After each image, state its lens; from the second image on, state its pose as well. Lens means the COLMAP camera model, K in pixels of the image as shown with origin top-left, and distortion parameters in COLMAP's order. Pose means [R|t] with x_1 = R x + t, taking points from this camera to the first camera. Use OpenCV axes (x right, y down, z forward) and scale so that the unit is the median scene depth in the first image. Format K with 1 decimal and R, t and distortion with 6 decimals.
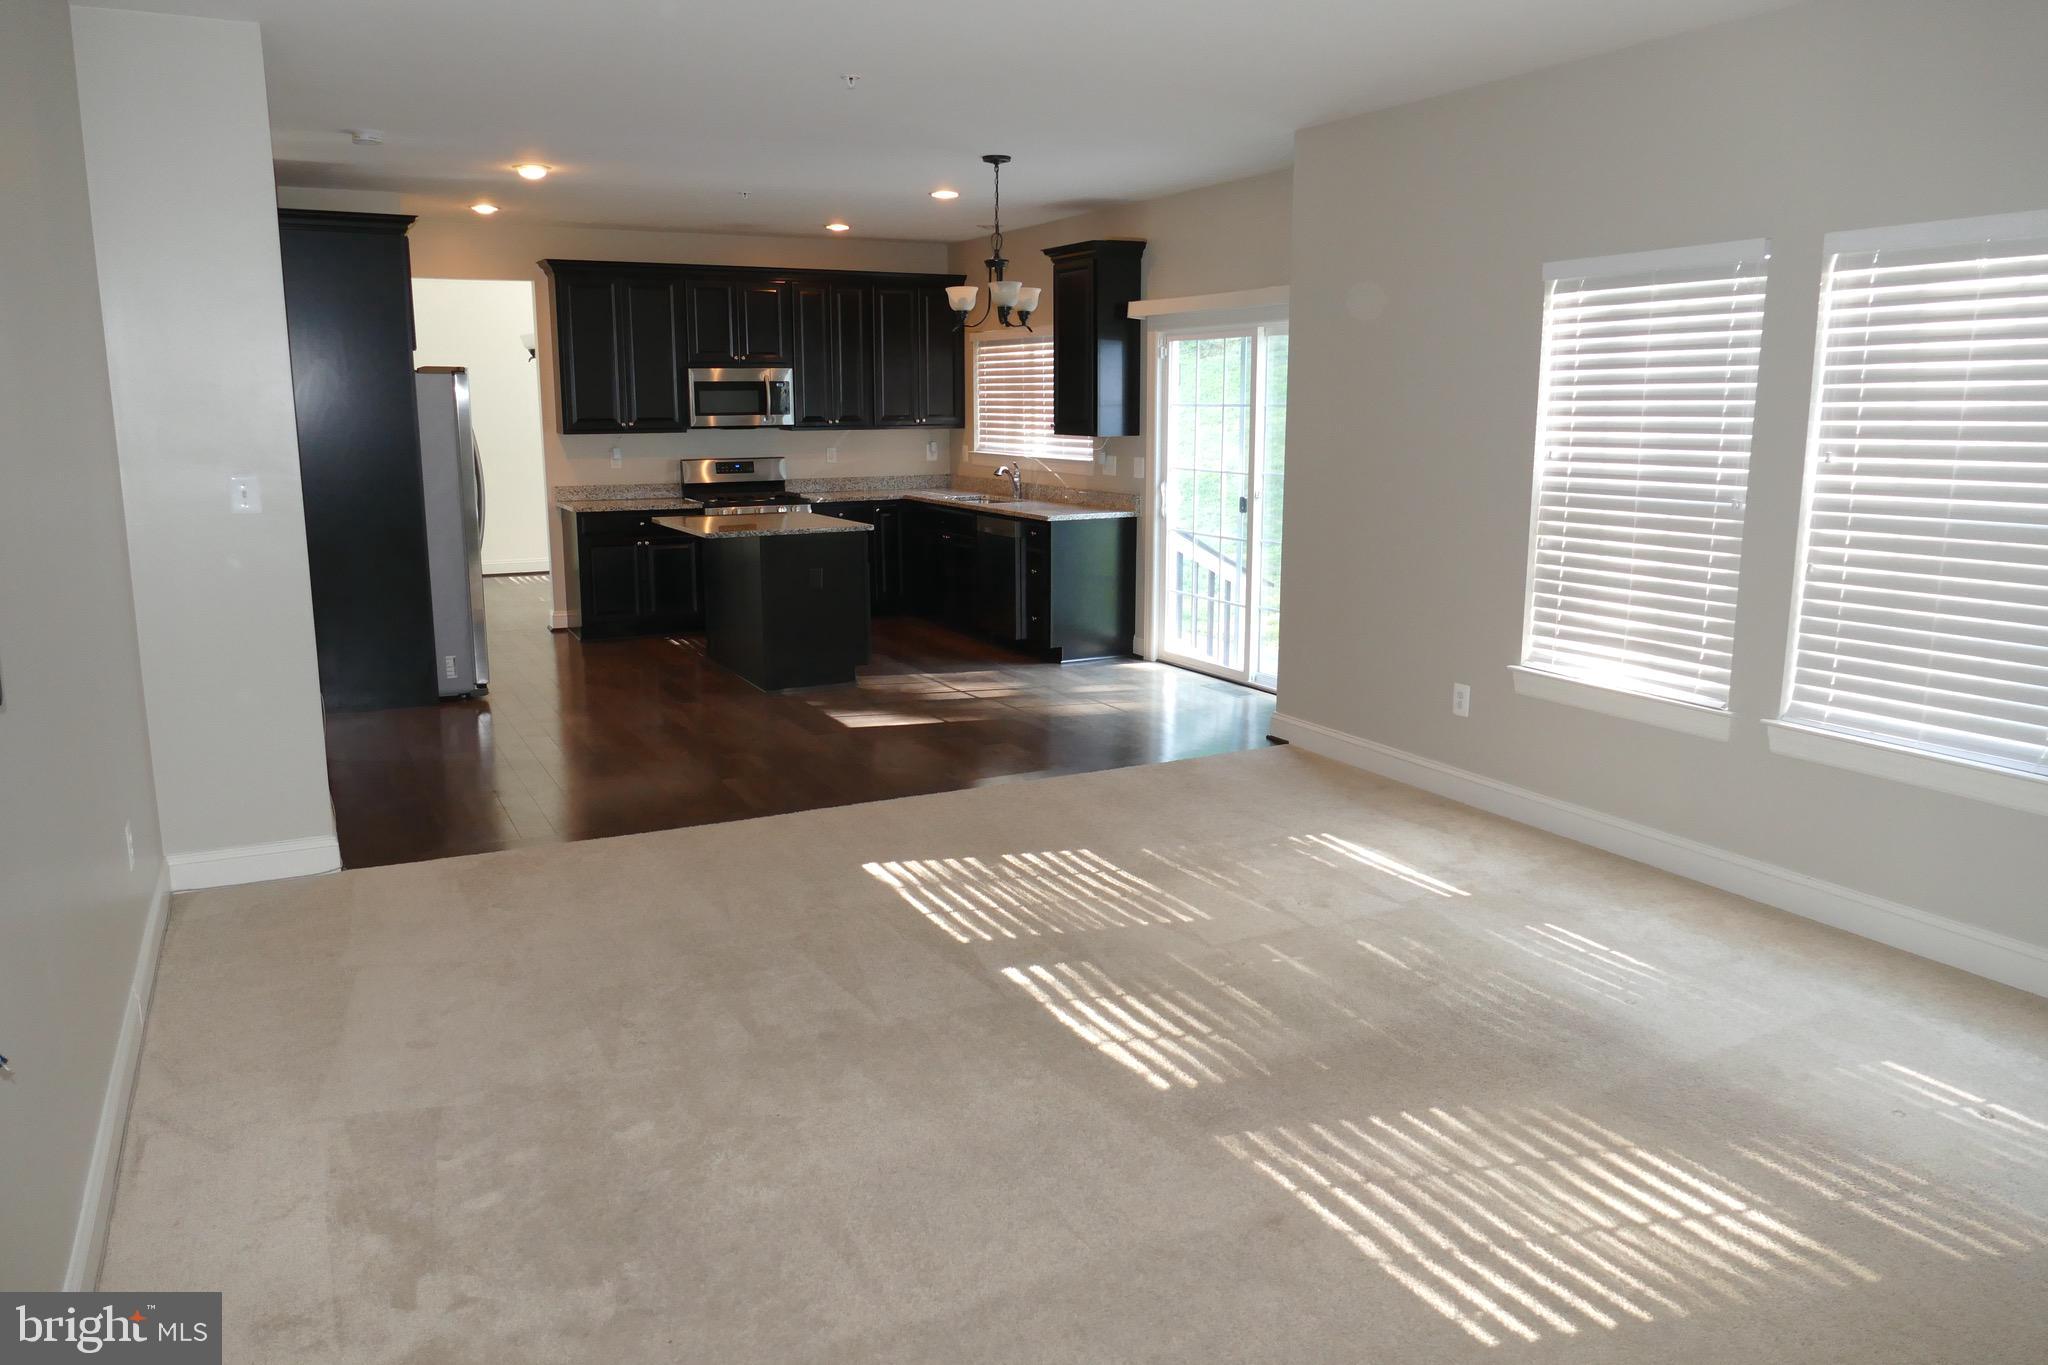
lens RADIAL K [[1471.6, 0, 1024.0], [0, 1471.6, 682.5], [0, 0, 1]] dist [-0.012309, 0.006382]
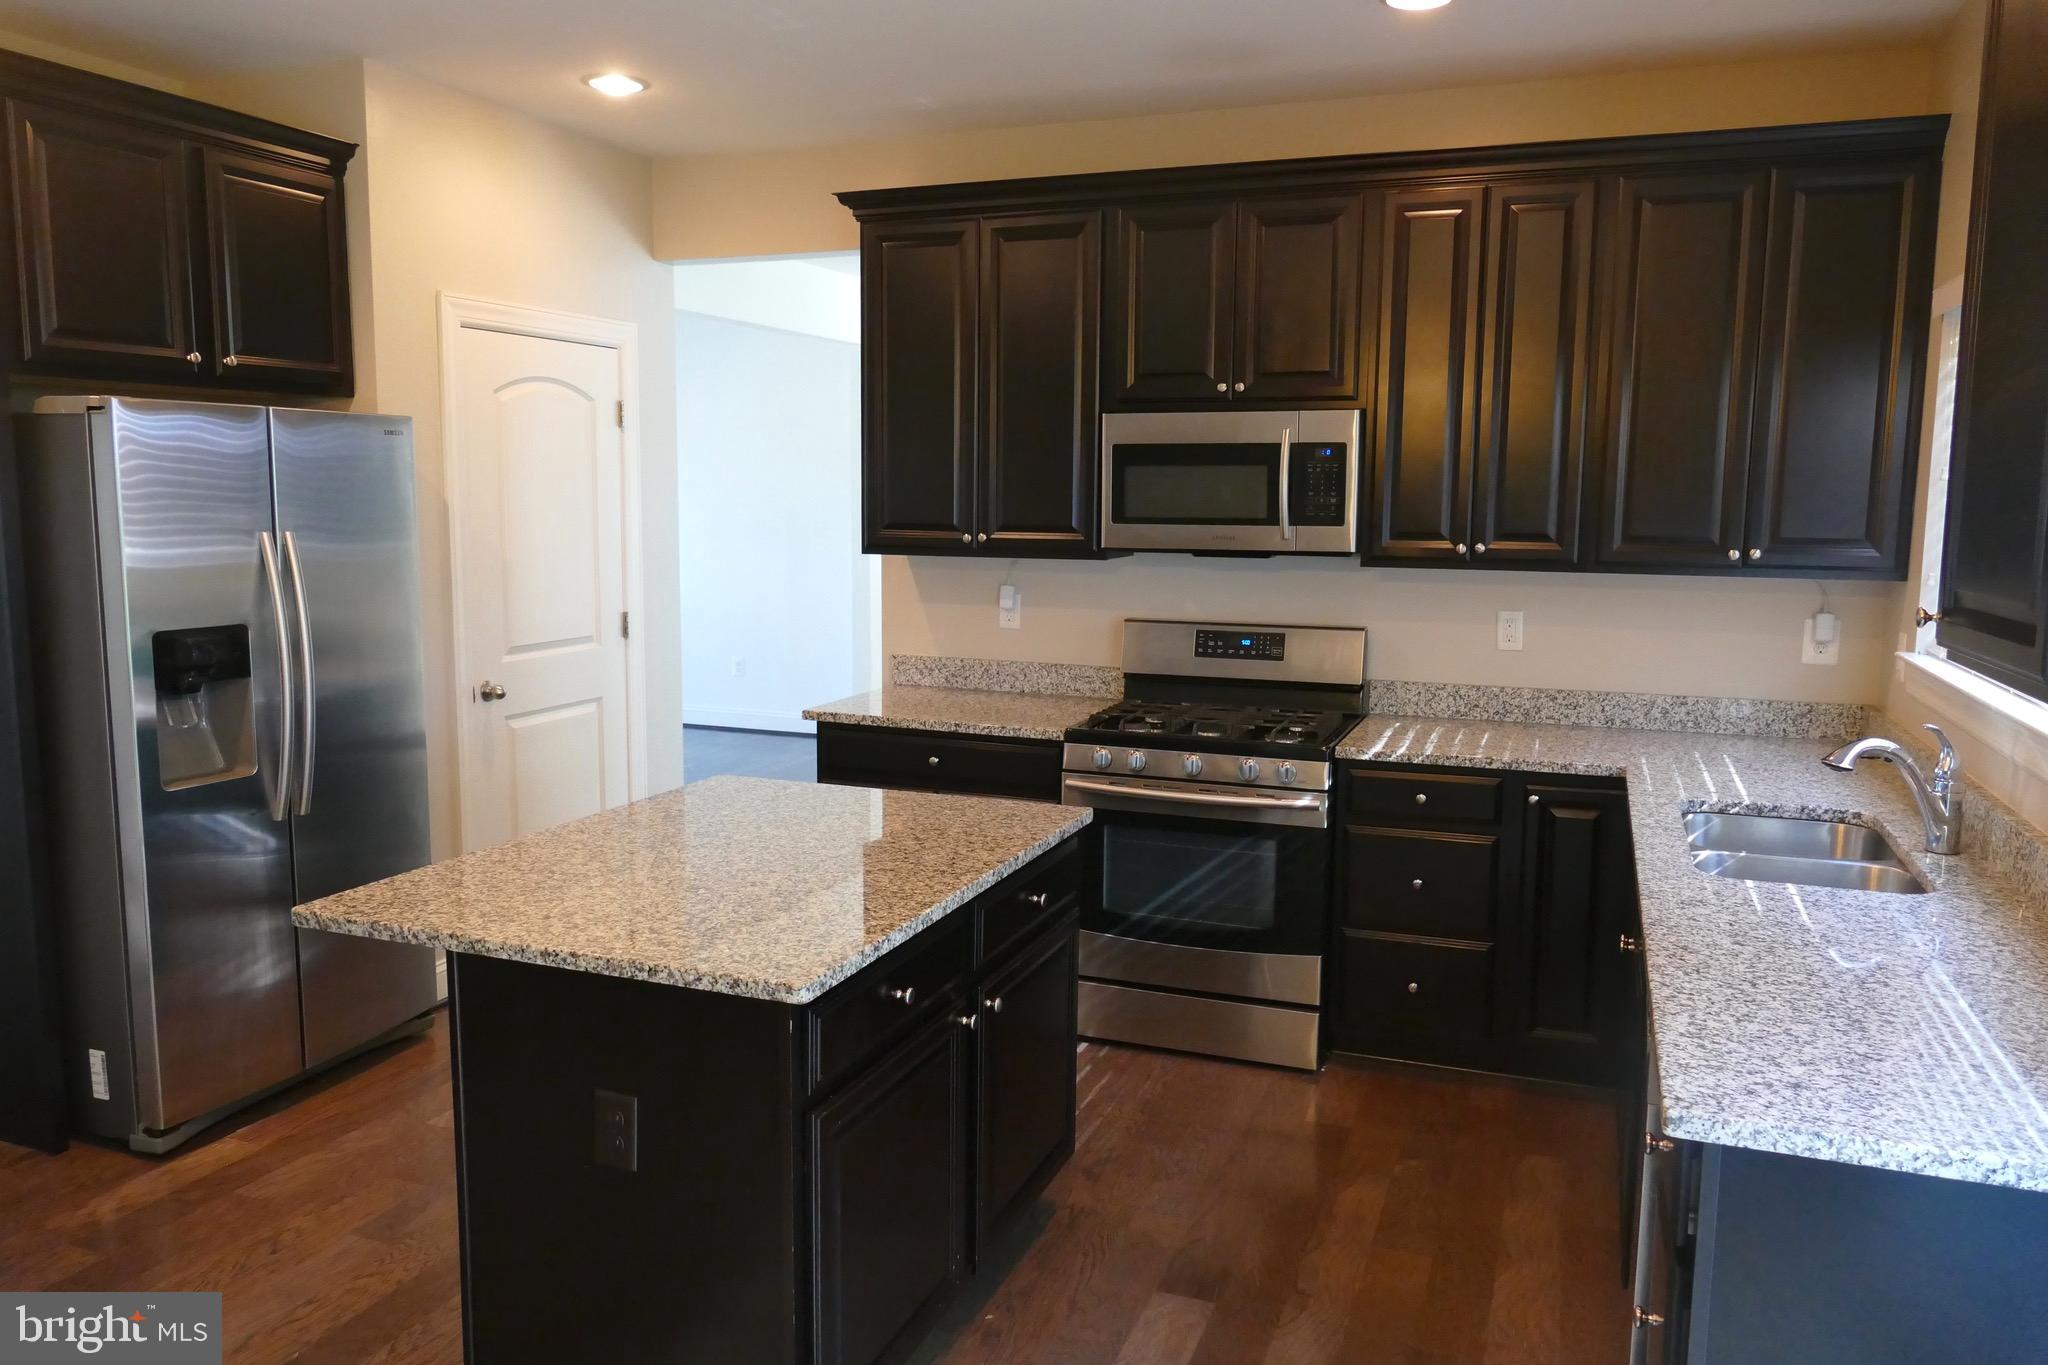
lens RADIAL K [[1471.6, 0, 1024.0], [0, 1471.6, 682.5], [0, 0, 1]] dist [-0.012309, 0.006382]
pose [[0.669412, 0.104550, -0.735498, 0.078045], [-0.146424, 0.989195, 0.007345, -0.132509], [0.728318, 0.102778, 0.677488, 0.682410]]
